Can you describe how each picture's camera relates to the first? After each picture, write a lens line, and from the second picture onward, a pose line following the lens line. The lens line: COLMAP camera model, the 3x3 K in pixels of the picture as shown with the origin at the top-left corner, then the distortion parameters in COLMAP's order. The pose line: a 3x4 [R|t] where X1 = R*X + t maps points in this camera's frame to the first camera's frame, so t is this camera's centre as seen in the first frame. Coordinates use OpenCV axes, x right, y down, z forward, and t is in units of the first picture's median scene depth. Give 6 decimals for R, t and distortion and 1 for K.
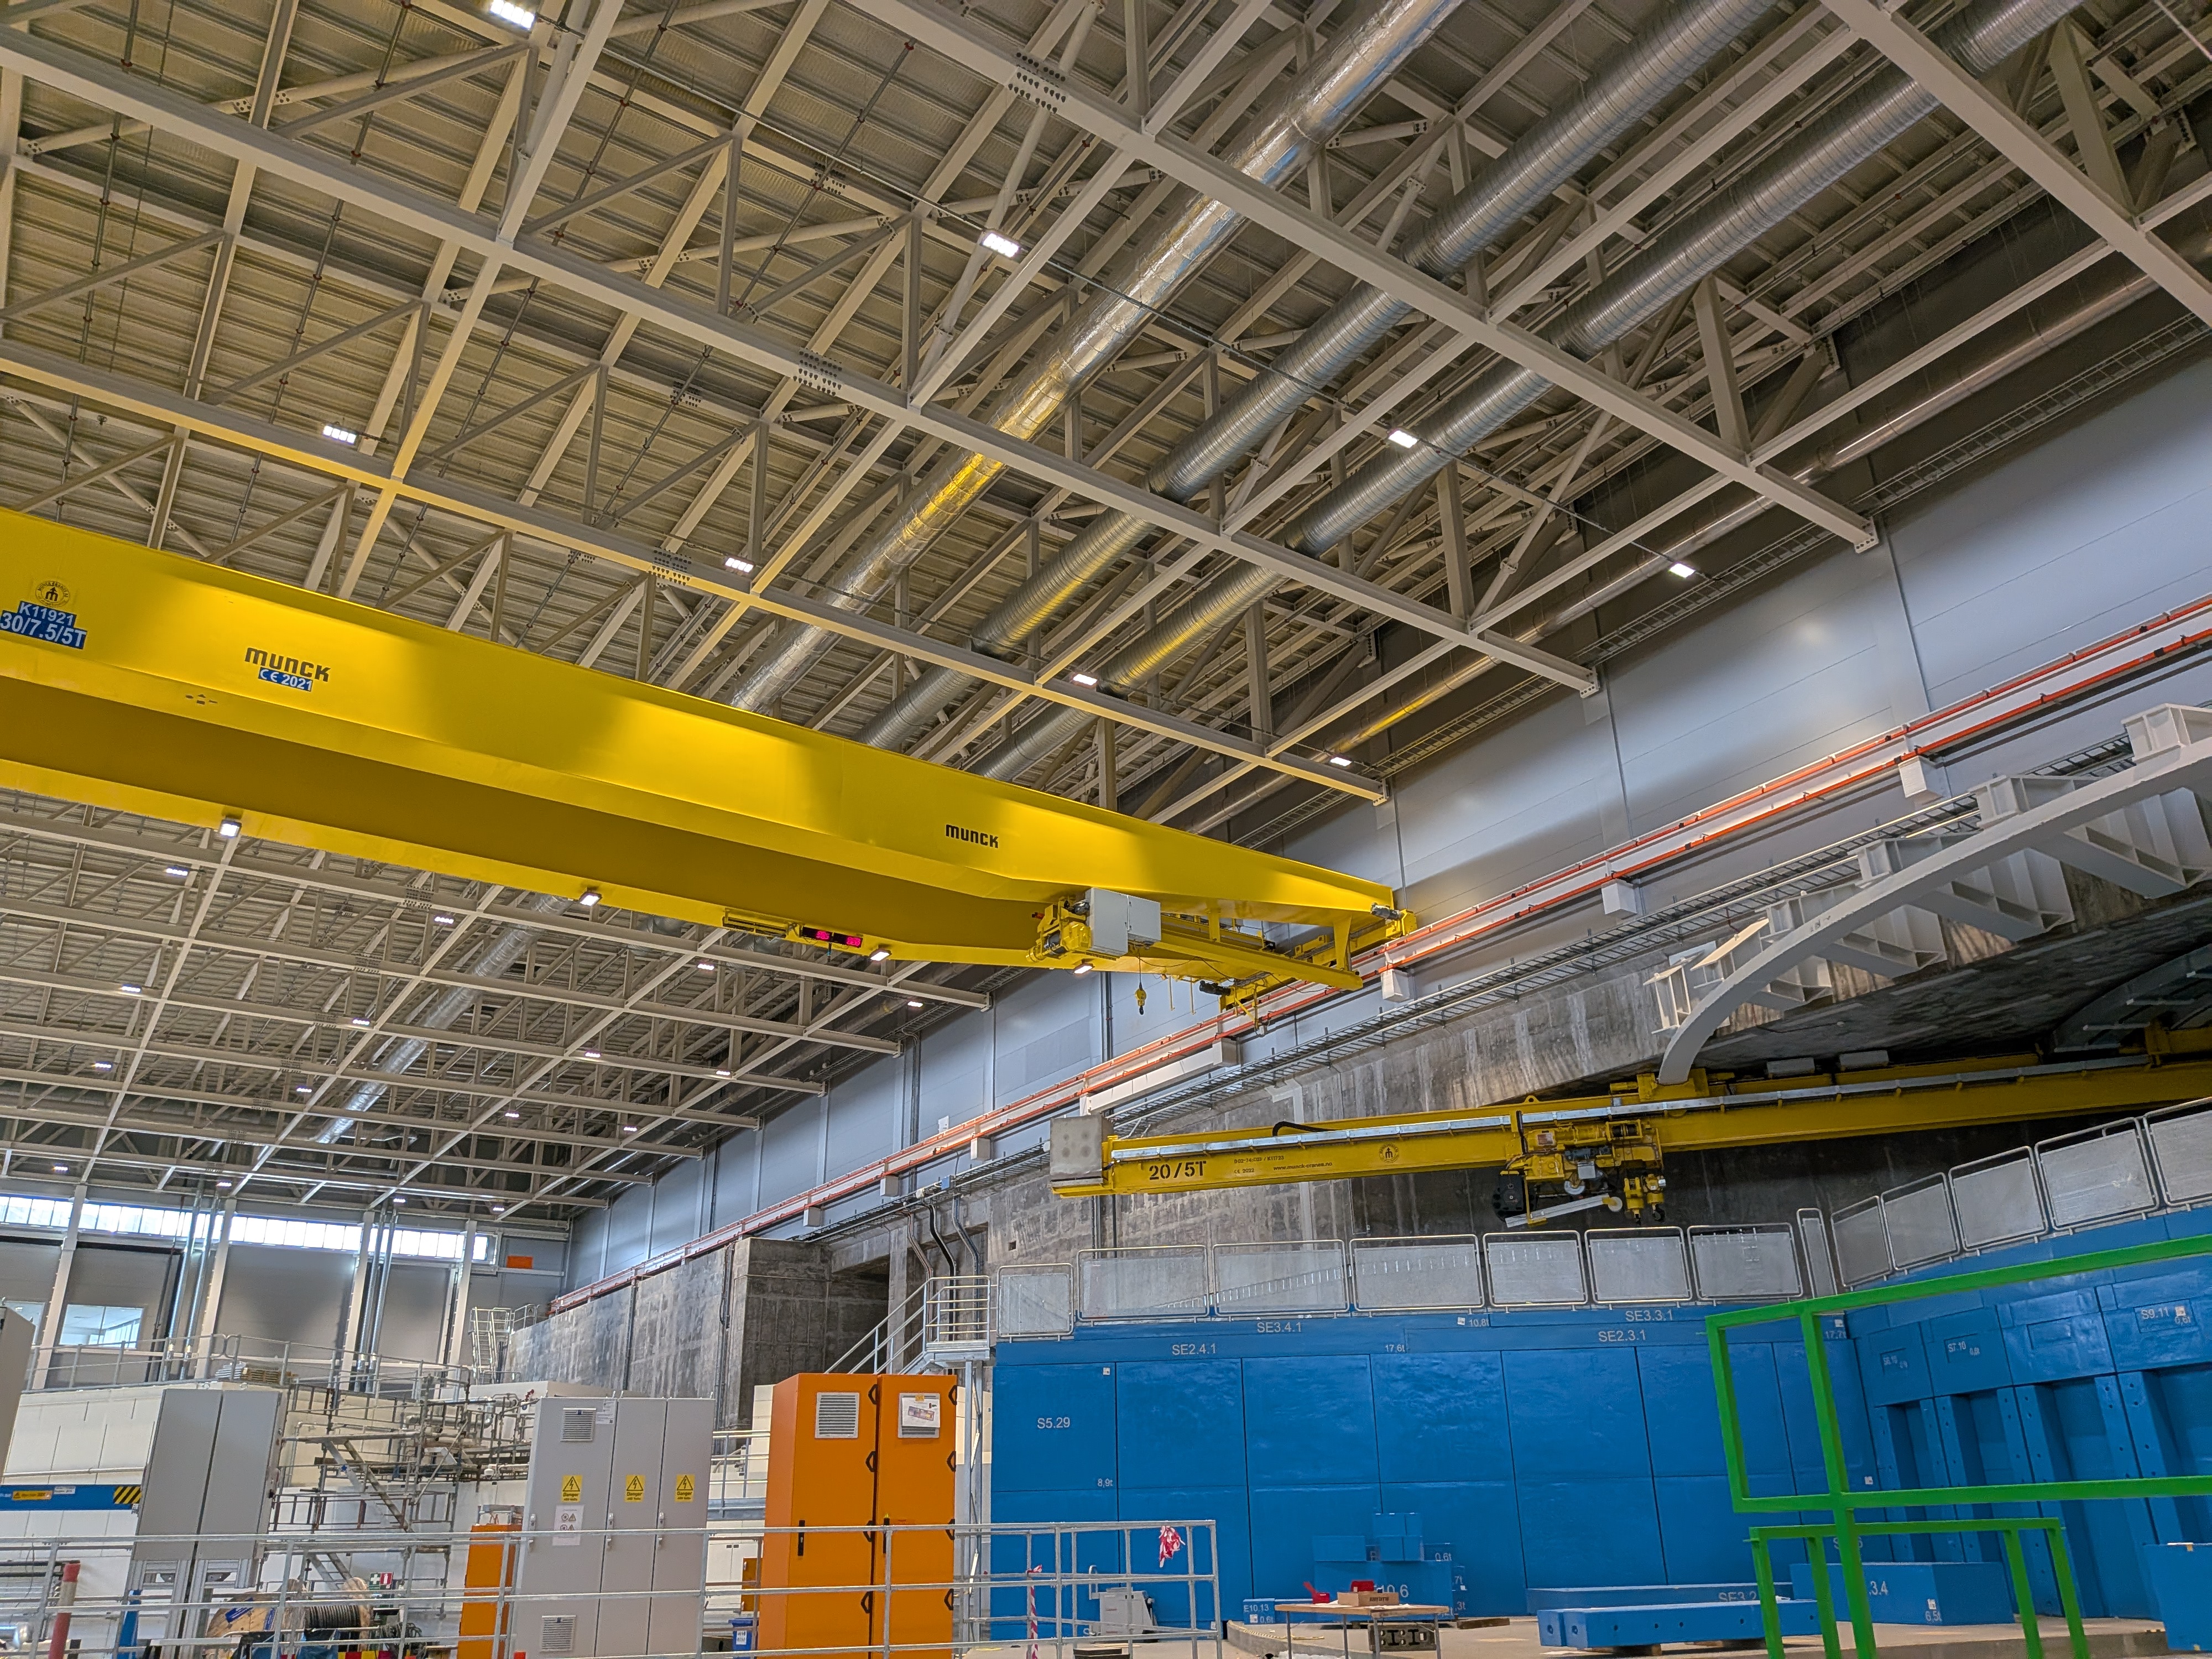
lens RADIAL K [[1601.4, 0, 1108.0], [0, 1601.4, 881.8], [0, 0, 1]] dist [0.050740, -0.077294]
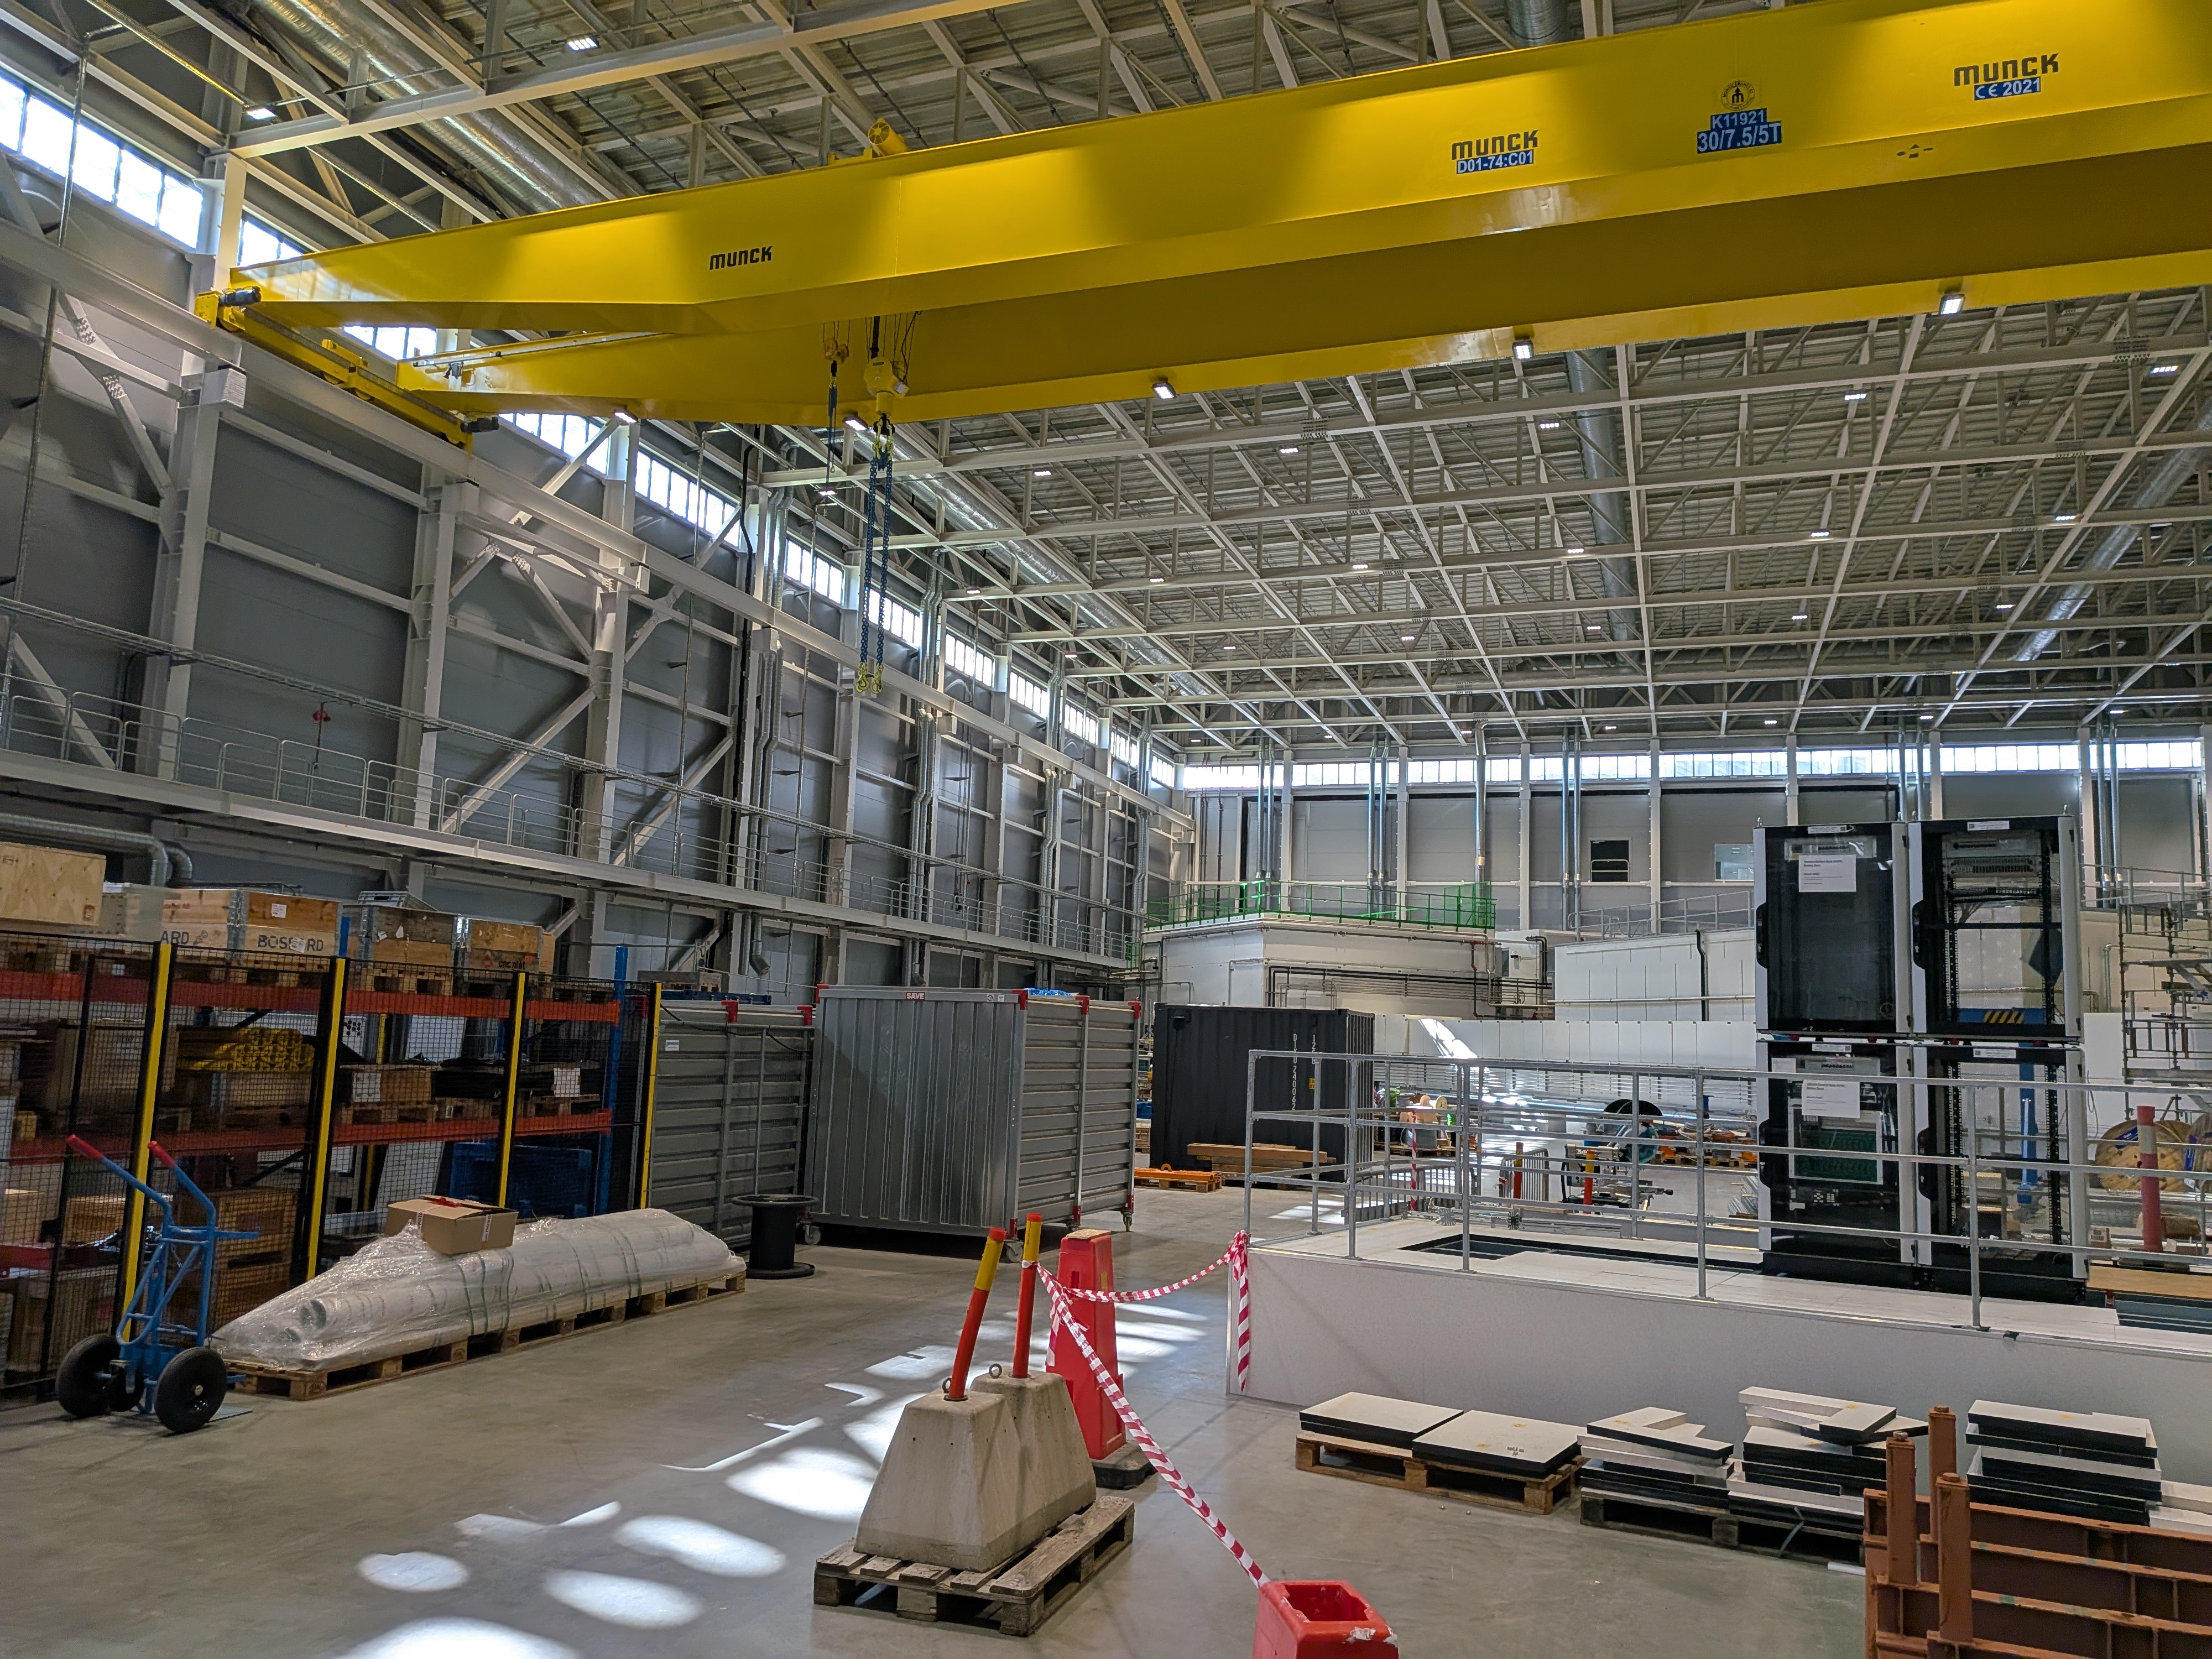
lens RADIAL K [[1601.4, 0, 1111.0], [0, 1601.4, 843.2], [0, 0, 1]] dist [0.050740, -0.077294]
pose [[0.587596, -0.058987, -0.807001, -0.098346], [0.264603, 0.956513, 0.122748, 0.015326], [0.764667, -0.285662, 0.577652, 0.045690]]
